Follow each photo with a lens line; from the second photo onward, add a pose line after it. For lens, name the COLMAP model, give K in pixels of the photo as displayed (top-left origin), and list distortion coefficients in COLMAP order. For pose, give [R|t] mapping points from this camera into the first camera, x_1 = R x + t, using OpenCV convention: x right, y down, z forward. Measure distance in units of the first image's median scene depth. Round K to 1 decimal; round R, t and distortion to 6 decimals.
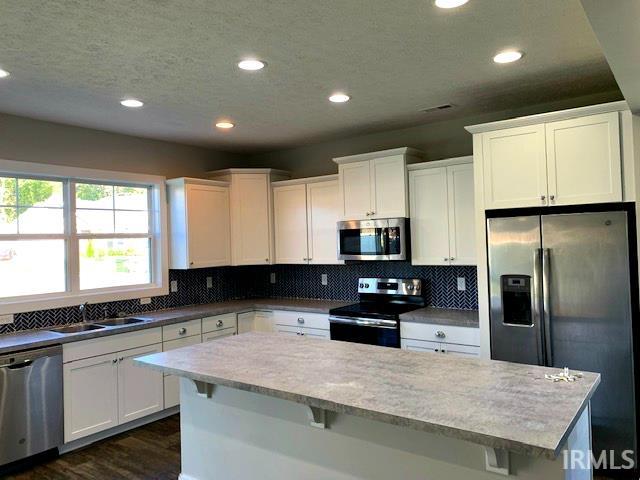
lens RADIAL K [[487.6, 0, 320.0], [0, 487.6, 240.0], [0, 0, 1]] dist [0.008336, -0.000348]
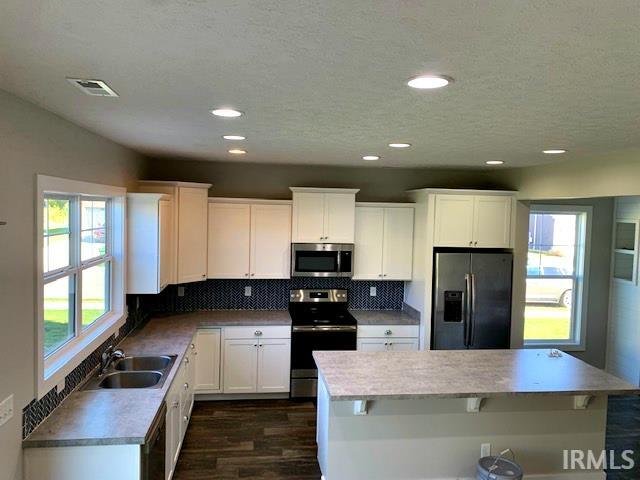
lens RADIAL K [[487.6, 0, 320.0], [0, 487.6, 240.0], [0, 0, 1]] dist [0.008336, -0.000348]
pose [[0.708086, 0.001527, 0.706125, -0.777333], [-0.049804, 0.997615, 0.047785, -0.110666], [-0.704368, -0.069004, 0.706473, 0.159564]]
